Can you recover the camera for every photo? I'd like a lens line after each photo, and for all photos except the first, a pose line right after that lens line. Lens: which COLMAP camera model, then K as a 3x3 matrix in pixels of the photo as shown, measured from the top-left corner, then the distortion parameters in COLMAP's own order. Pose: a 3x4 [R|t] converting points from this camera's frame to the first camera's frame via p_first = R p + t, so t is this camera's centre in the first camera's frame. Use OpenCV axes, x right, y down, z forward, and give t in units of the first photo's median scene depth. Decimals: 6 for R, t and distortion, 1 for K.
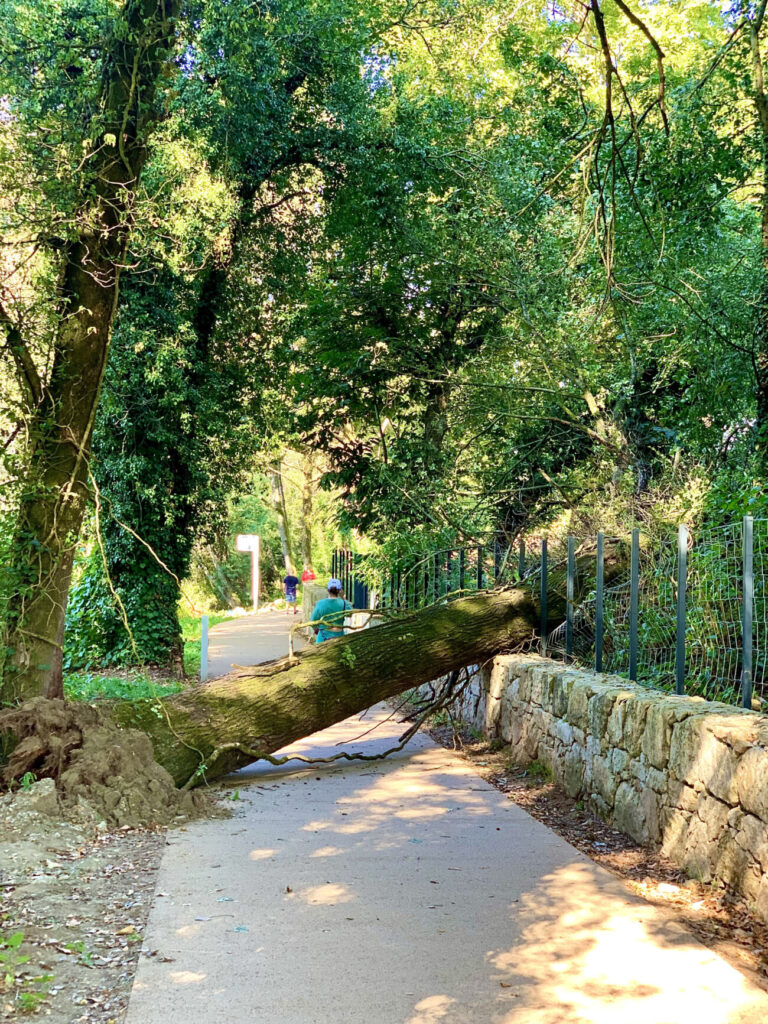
lens RADIAL K [[1558.4, 0, 392.1], [0, 1558.4, 482.5], [0, 0, 1]] dist [0.071375, 0.000000]
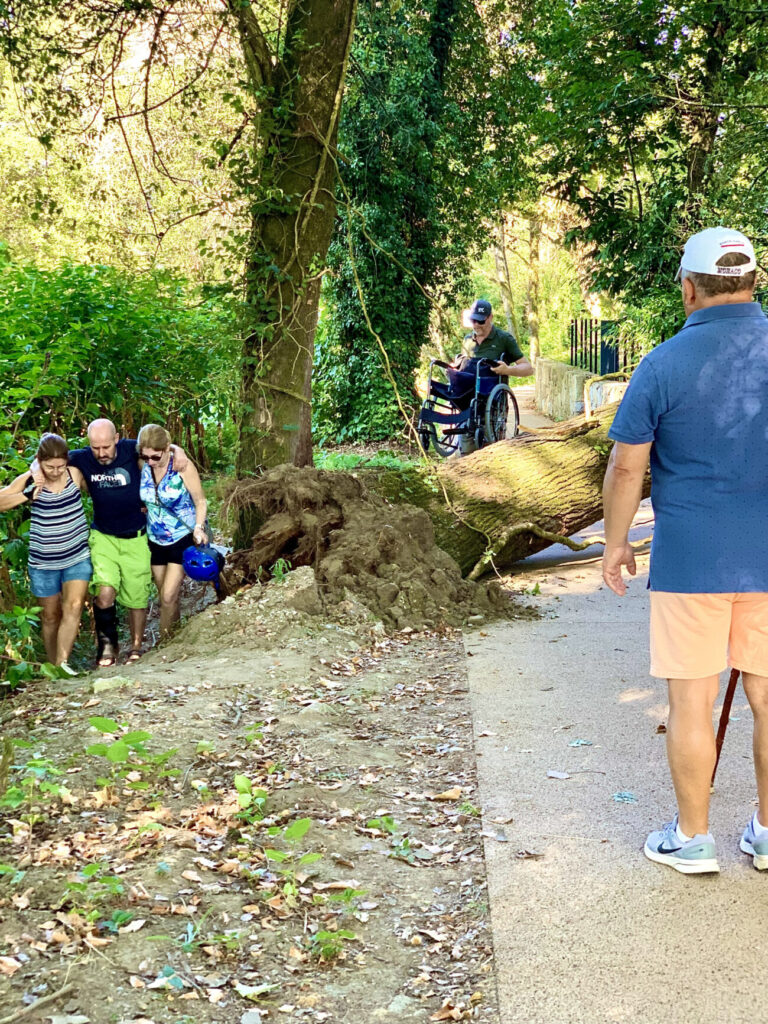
lens RADIAL K [[1558.4, 0, 378.4], [0, 1558.4, 522.1], [0, 0, 1]] dist [0.071375, 0.000000]
pose [[0.989516, -0.001492, -0.144417, -0.062376], [0.024734, 0.986924, 0.159276, 0.039251], [0.142291, -0.161178, 0.976614, 0.221964]]
